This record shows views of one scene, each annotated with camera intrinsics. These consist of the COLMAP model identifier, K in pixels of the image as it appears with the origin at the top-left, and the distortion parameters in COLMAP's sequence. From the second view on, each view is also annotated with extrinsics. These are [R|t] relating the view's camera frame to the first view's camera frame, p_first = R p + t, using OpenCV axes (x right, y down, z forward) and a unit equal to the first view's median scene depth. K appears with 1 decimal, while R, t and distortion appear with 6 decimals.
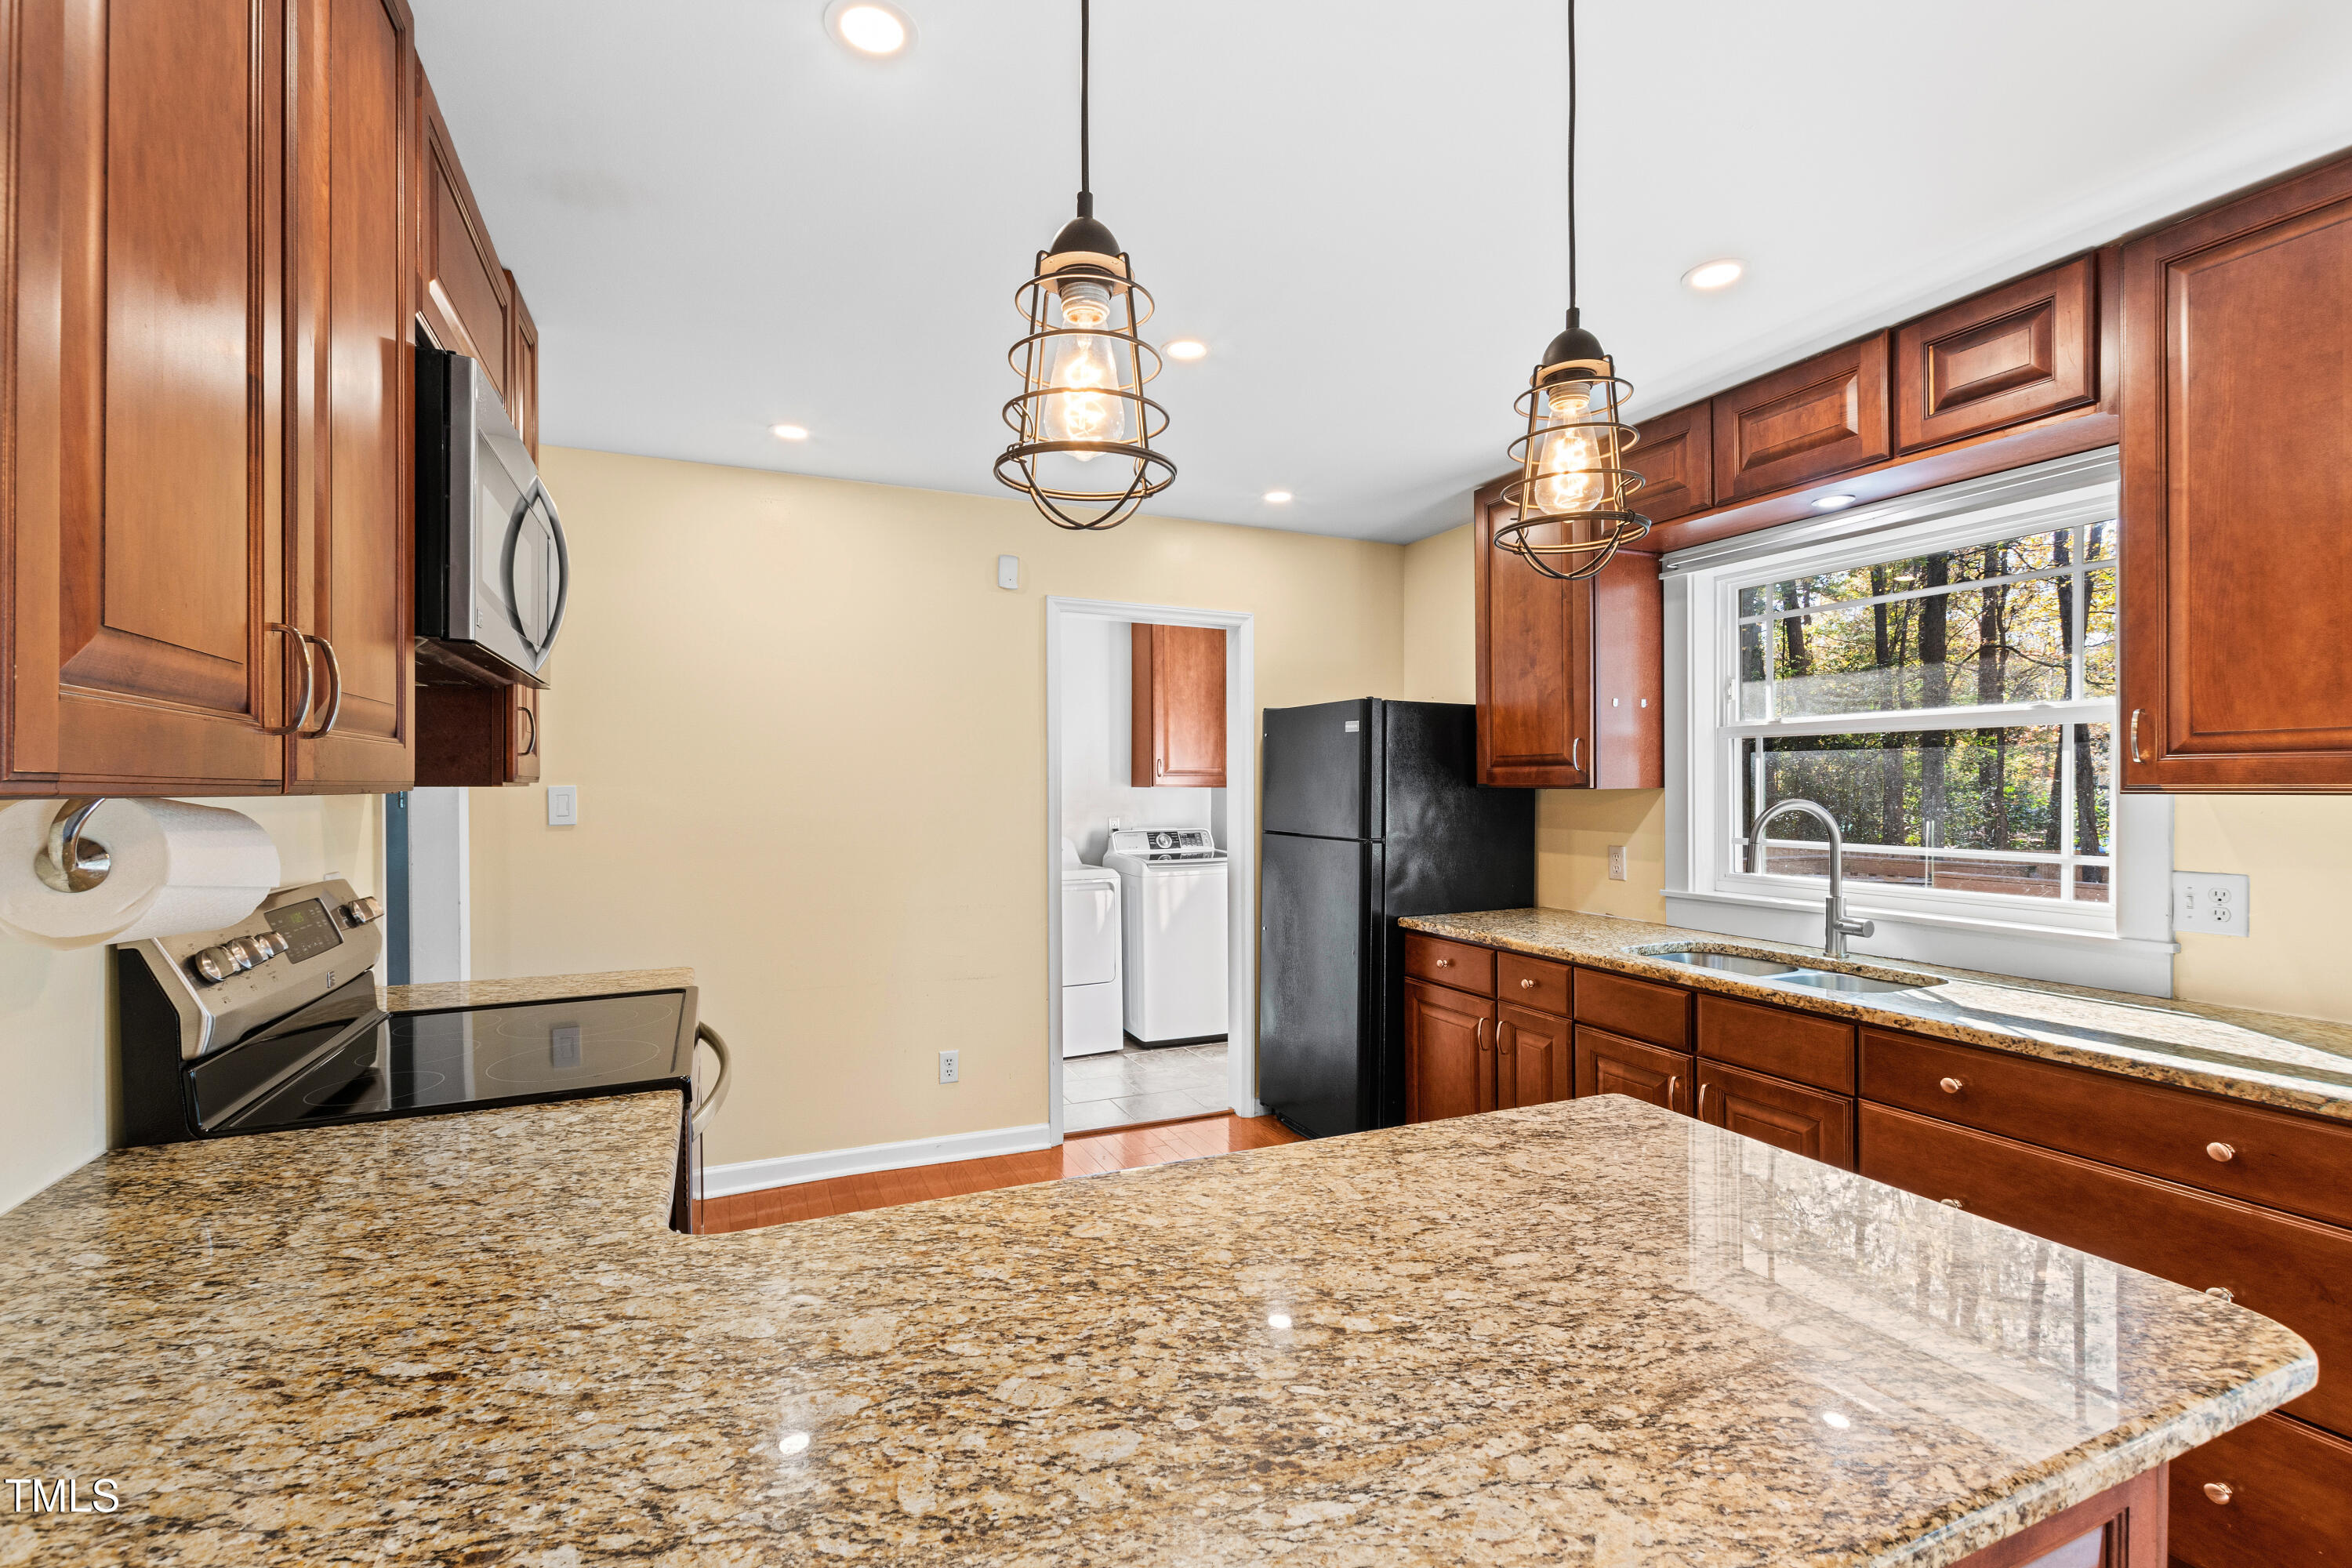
lens RADIAL K [[1017.7, 0, 1161.4], [0, 1017.7, 794.5], [0, 0, 1]] dist [0.005249, -0.000689]
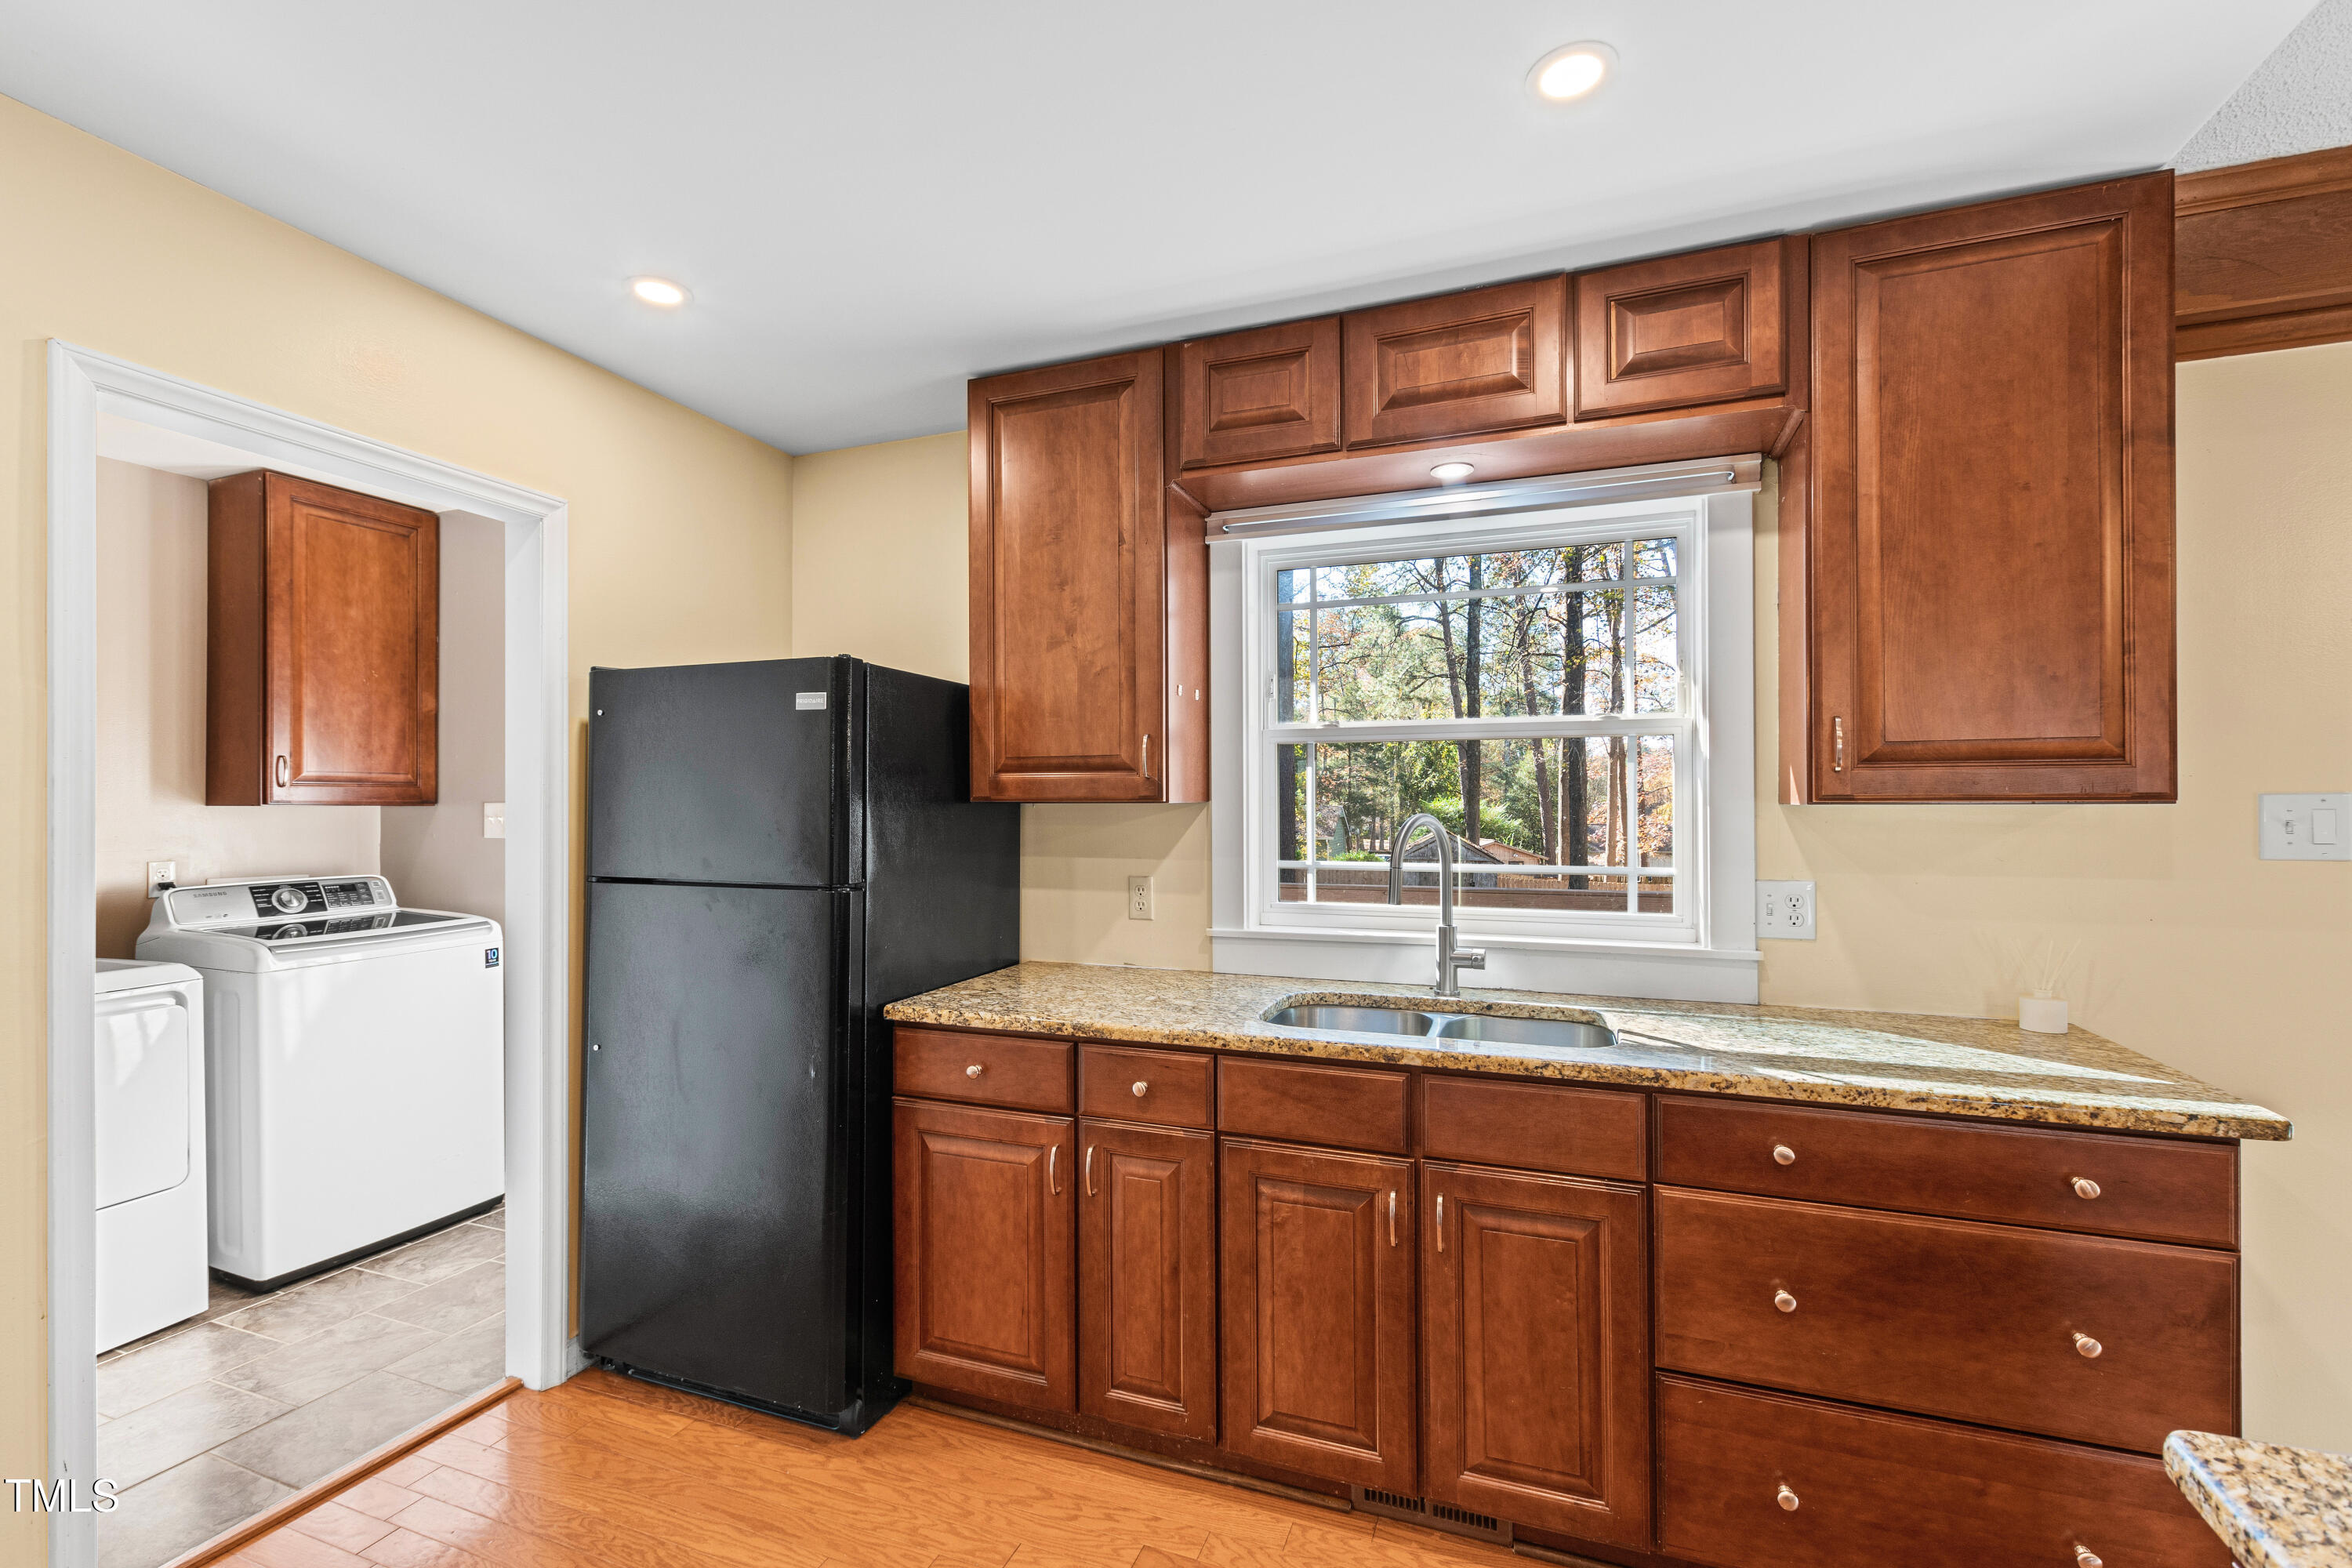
lens RADIAL K [[1017.7, 0, 1161.4], [0, 1017.7, 794.5], [0, 0, 1]] dist [0.005249, -0.000689]
pose [[0.706236, 0.006869, 0.707943, -0.127979], [0.008001, 0.999812, -0.017682, 0.001856], [-0.707931, 0.018152, 0.706048, 0.562814]]
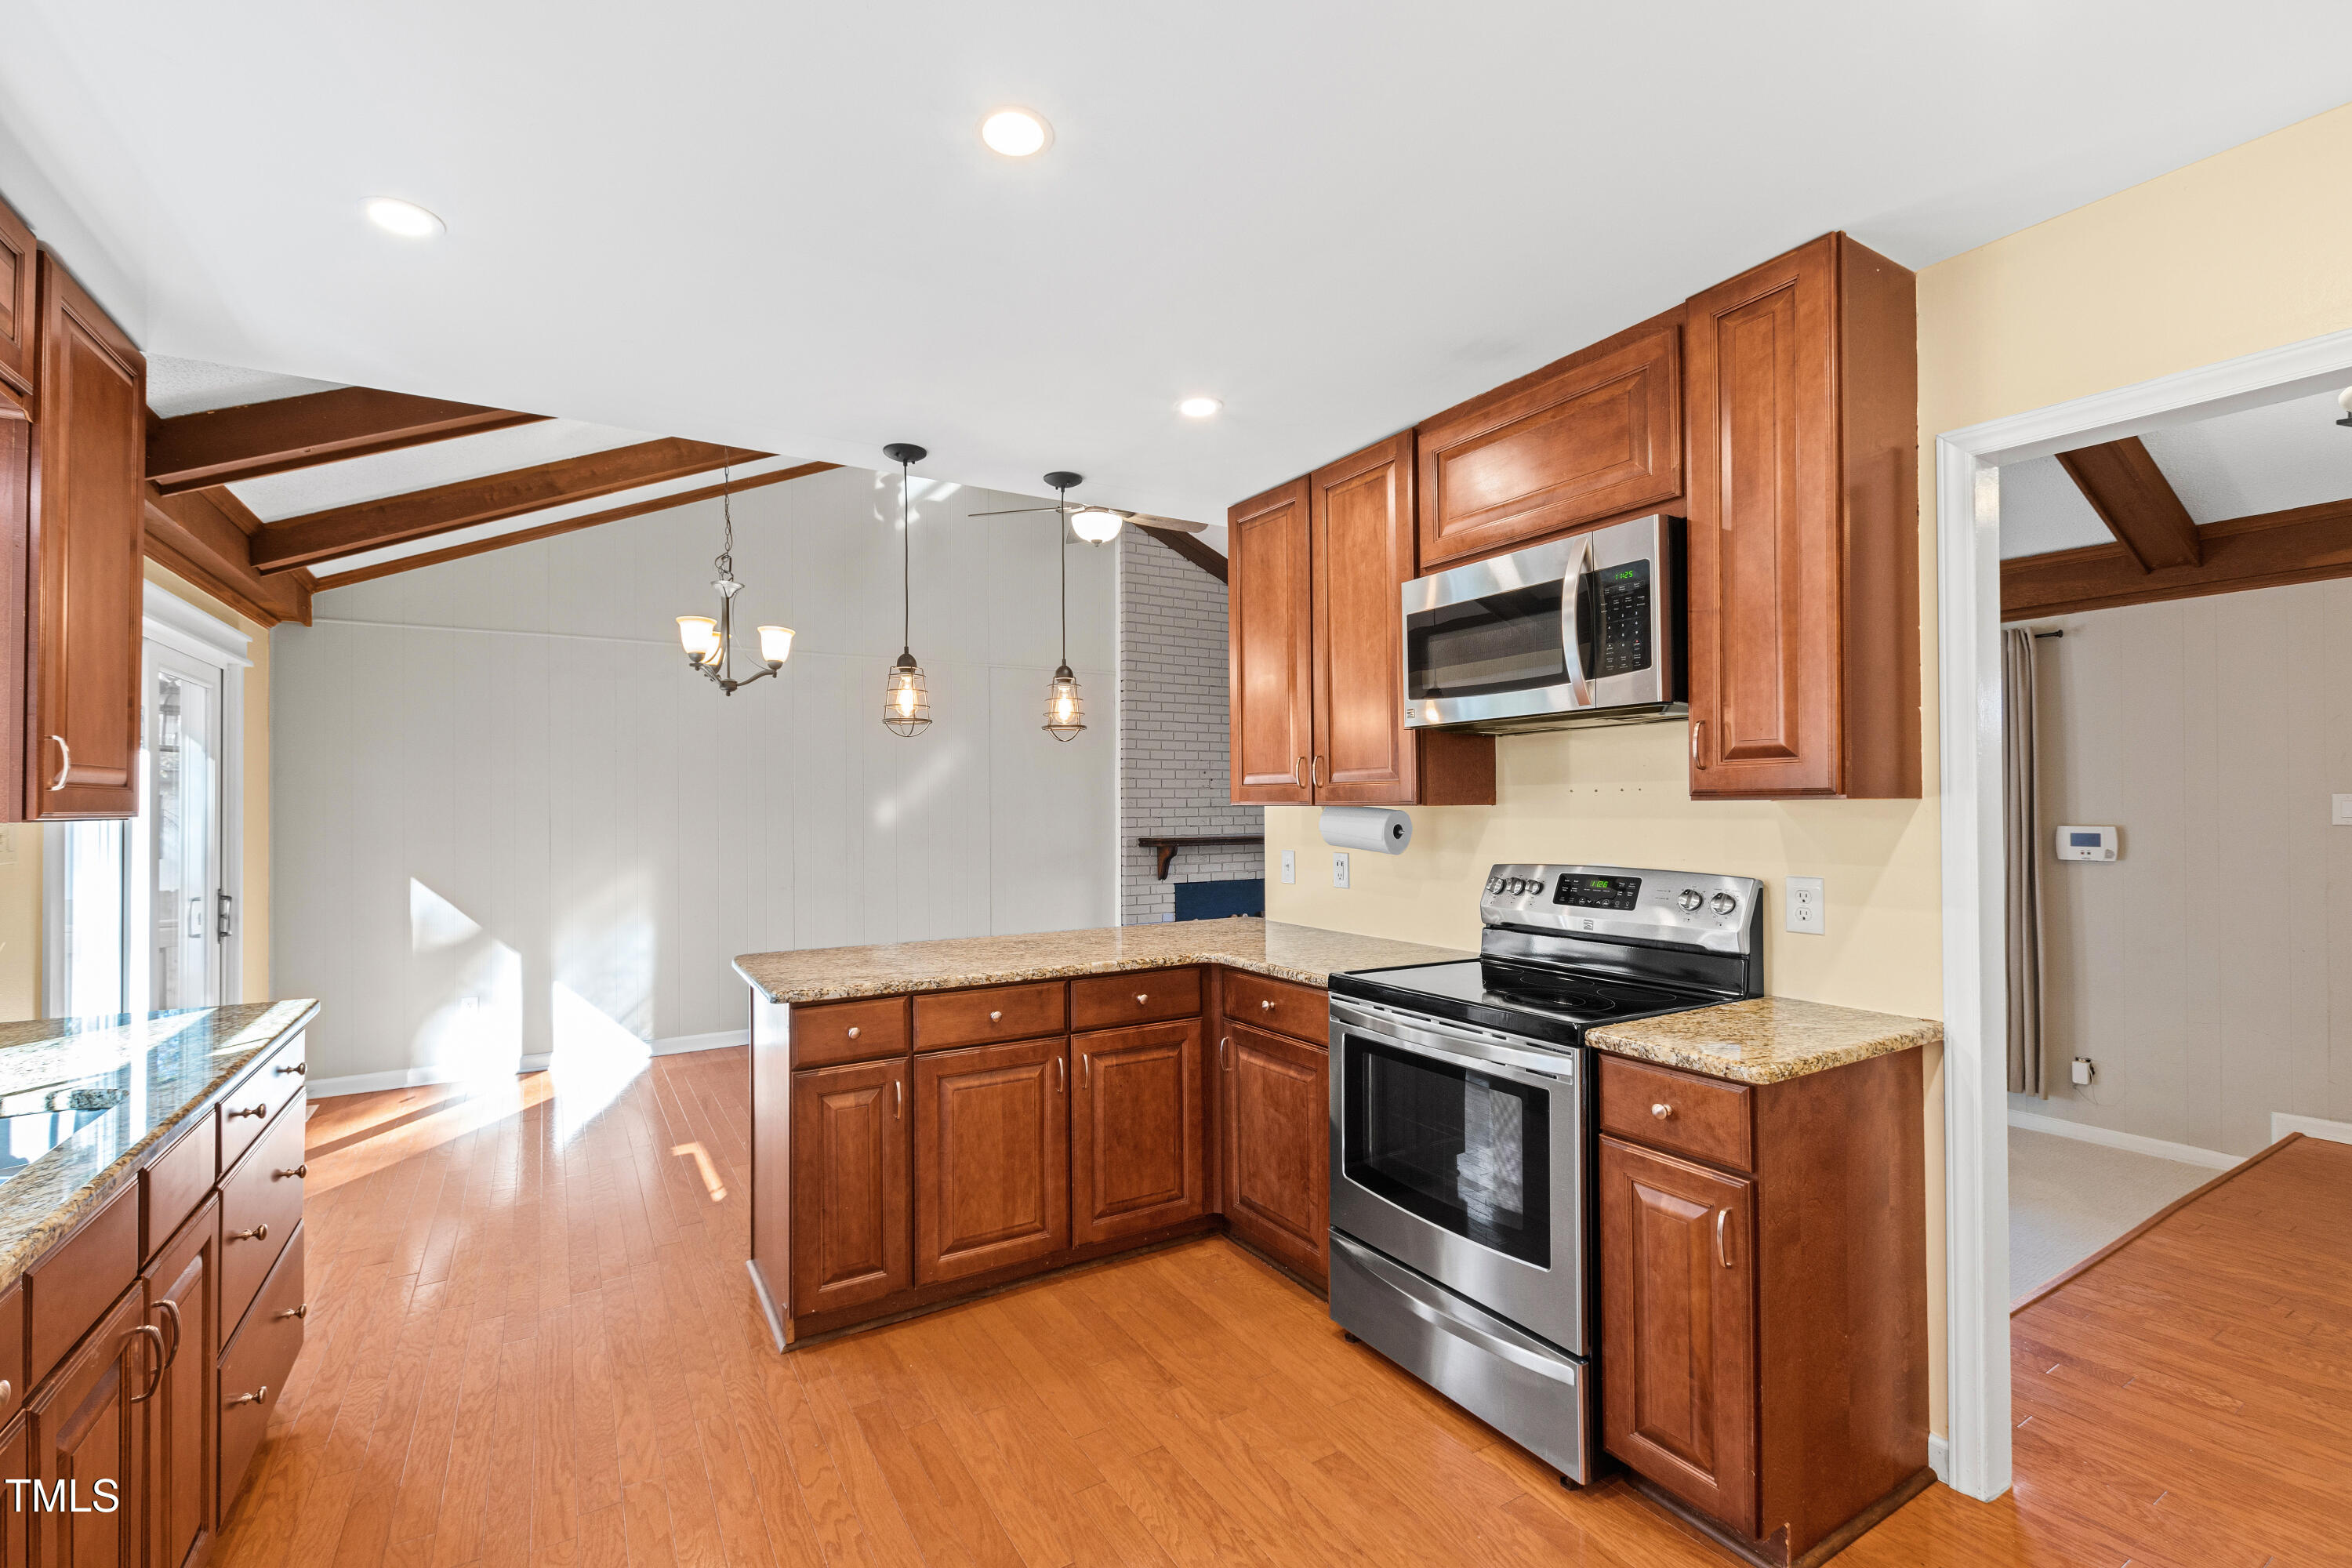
lens RADIAL K [[1008.9, 0, 1172.4], [0, 1008.9, 793.2], [0, 0, 1]] dist [0.001665, 0.000087]
pose [[-0.991280, 0.006308, -0.131625, 0.005900], [0.006767, 0.999972, -0.003043, -0.011892], [0.131602, -0.003908, -0.991295, 1.541975]]
